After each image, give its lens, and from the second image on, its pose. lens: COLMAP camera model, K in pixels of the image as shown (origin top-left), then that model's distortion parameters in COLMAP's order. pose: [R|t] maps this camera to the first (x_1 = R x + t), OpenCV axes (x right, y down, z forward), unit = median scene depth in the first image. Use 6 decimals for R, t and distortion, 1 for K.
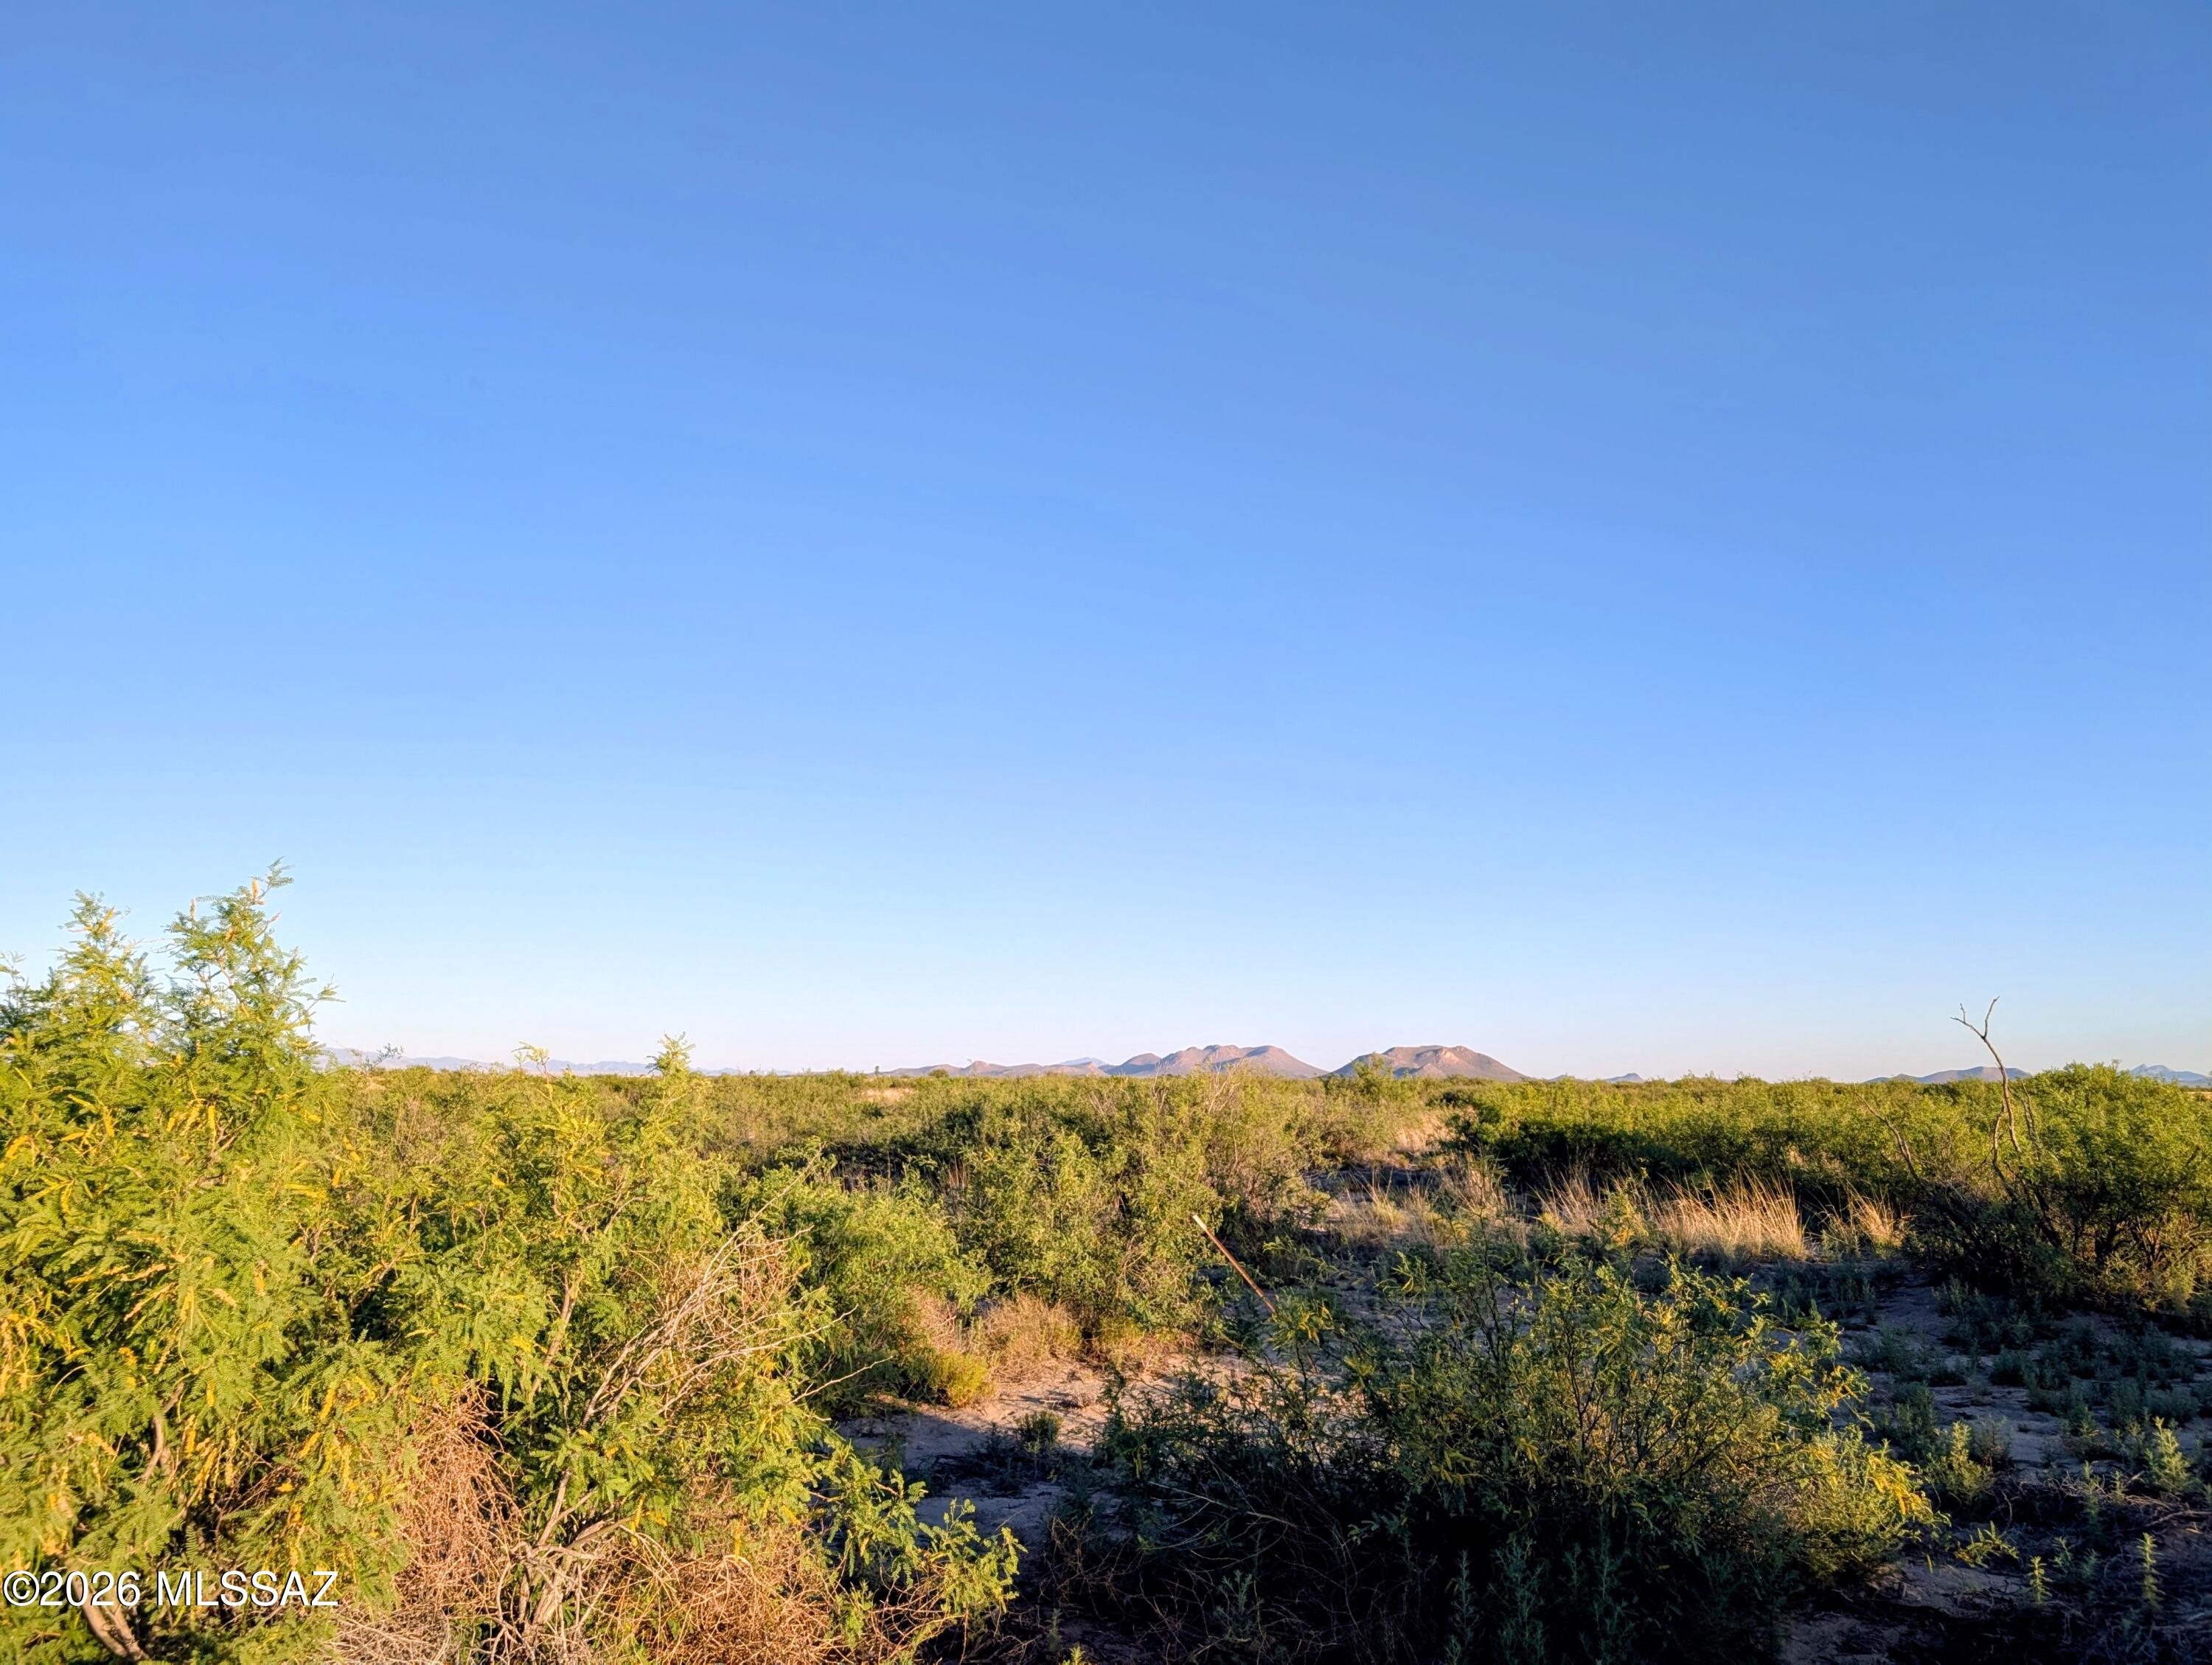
lens RADIAL K [[1090.8, 0, 1126.6], [0, 1090.8, 867.6], [0, 0, 1]] dist [-0.004560, -0.000468]
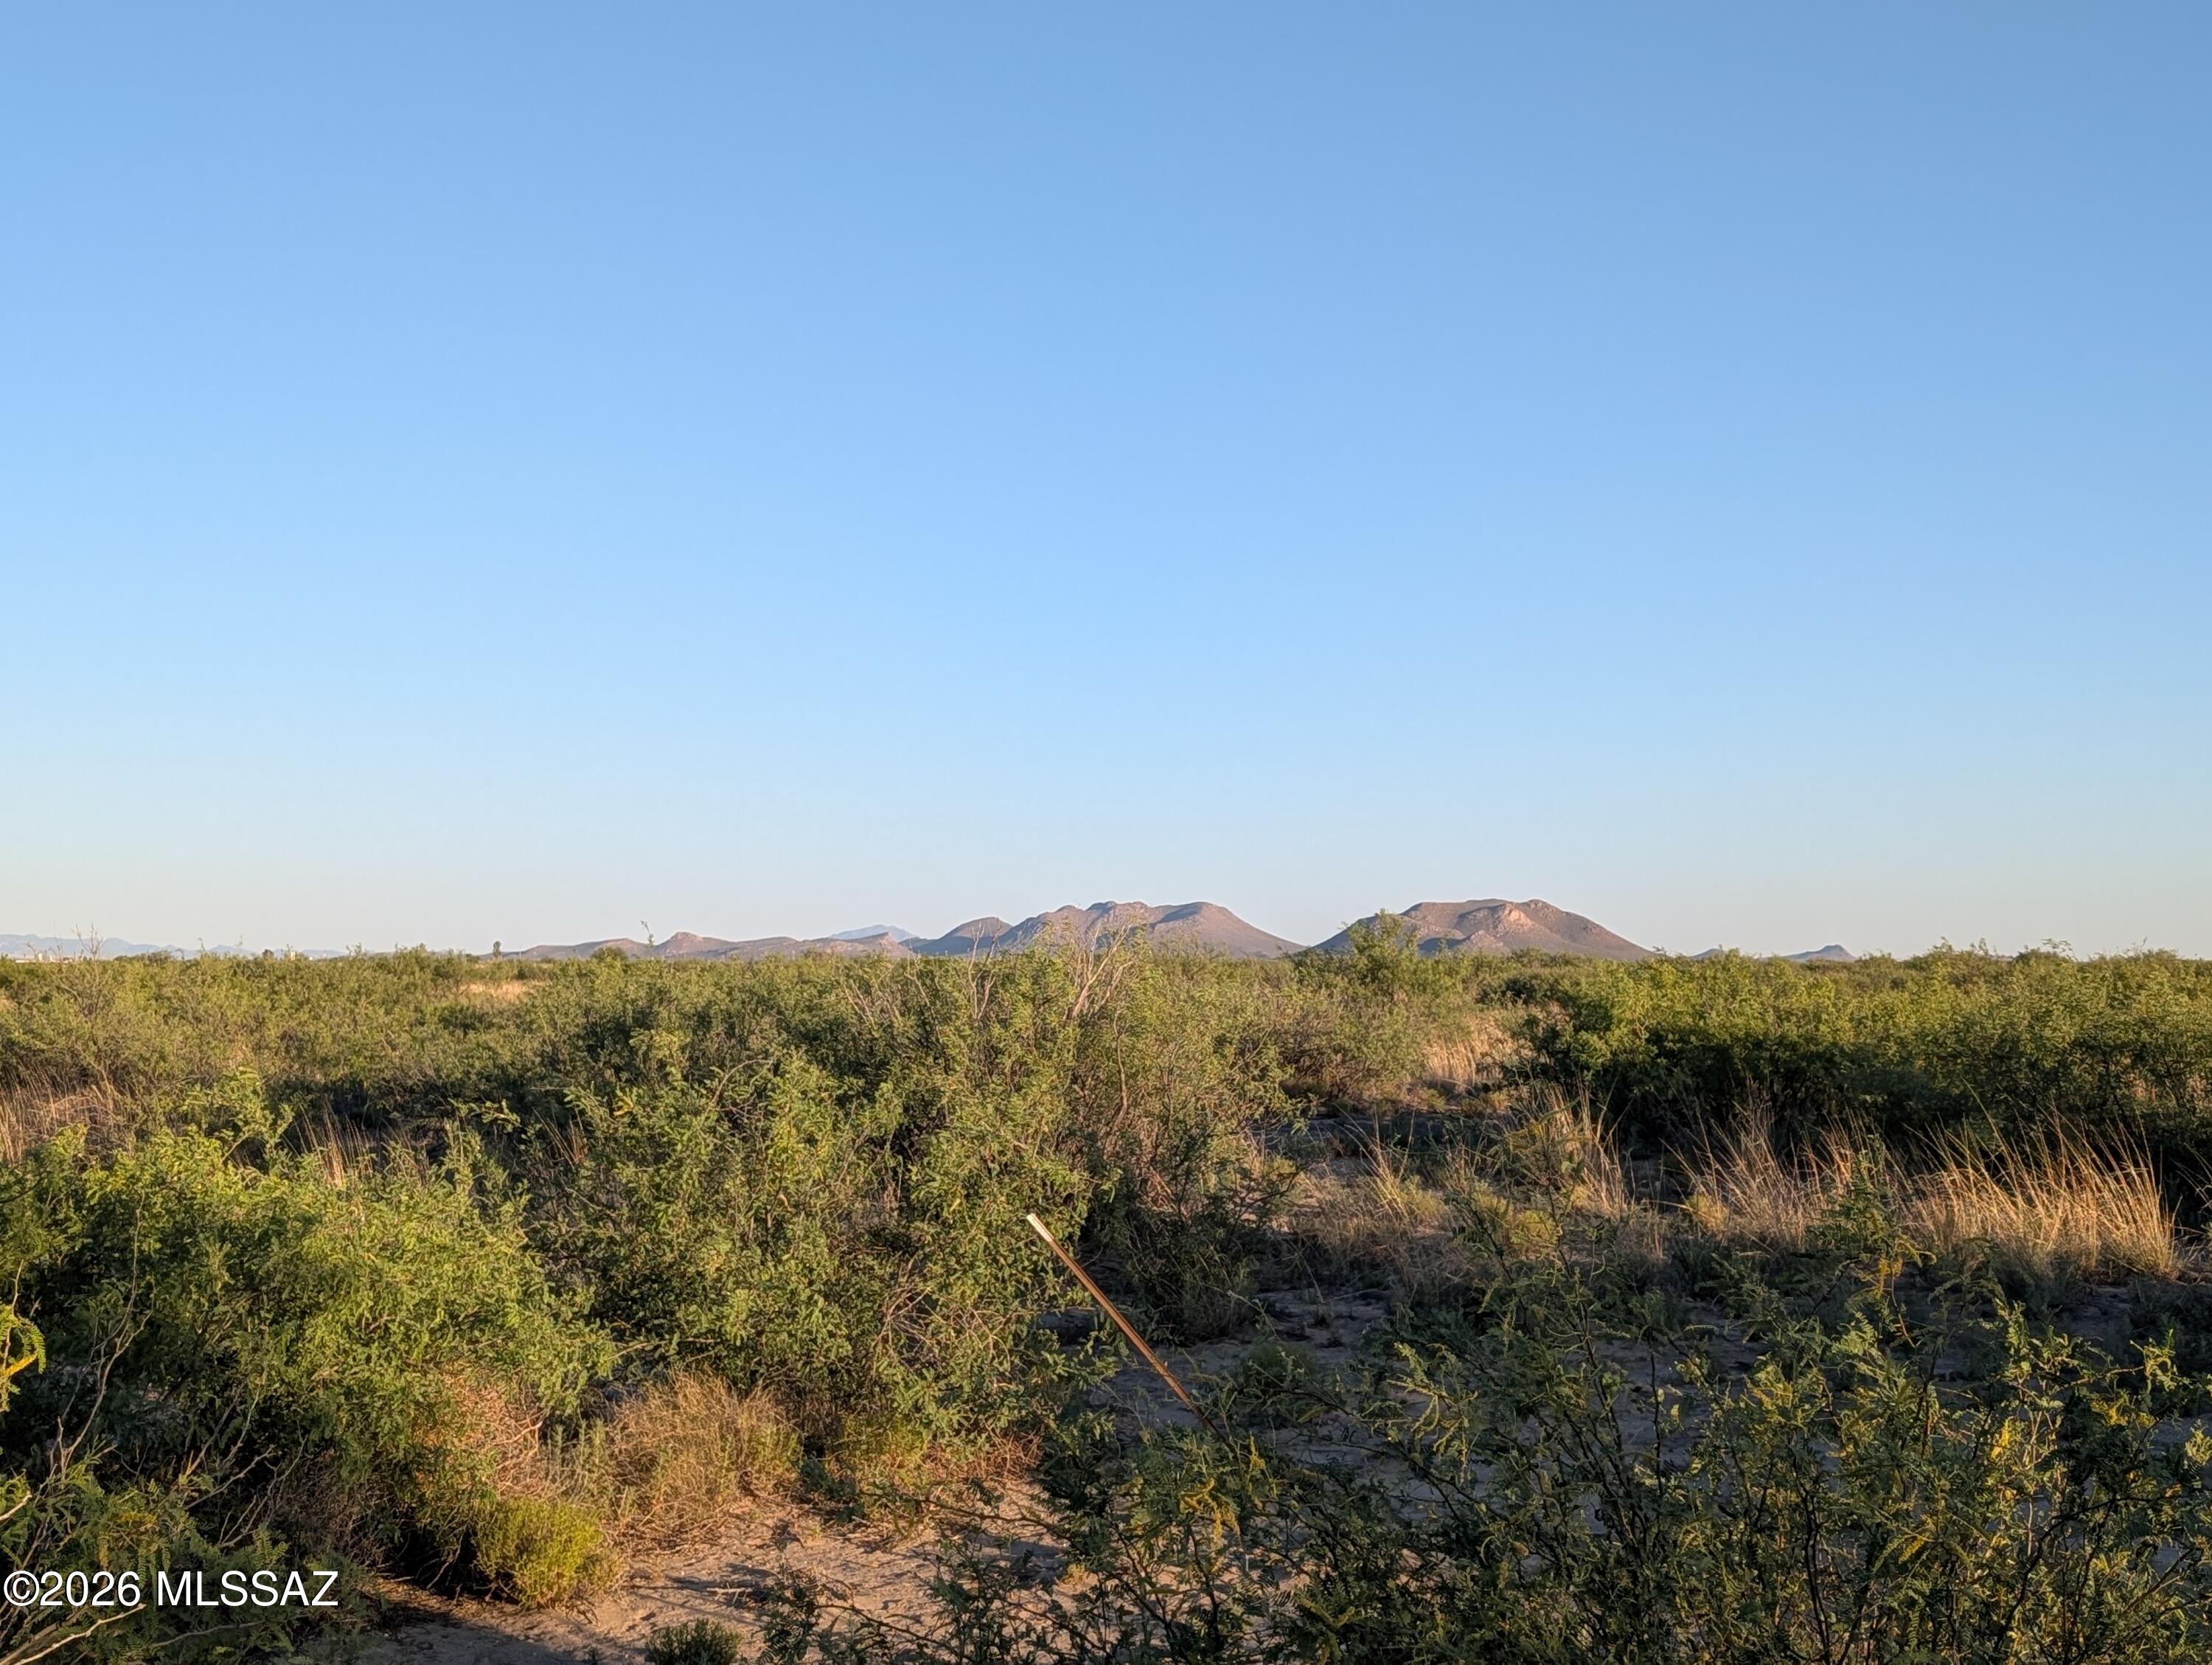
lens RADIAL K [[1531.1, 0, 1099.6], [0, 1531.1, 824.8], [0, 0, 1]] dist [0.003455, 0.004273]
pose [[0.999303, -0.003559, 0.037156, 0.061457], [0.000183, 0.995900, 0.090464, 0.065700], [-0.037326, -0.090394, 0.995206, 0.272656]]
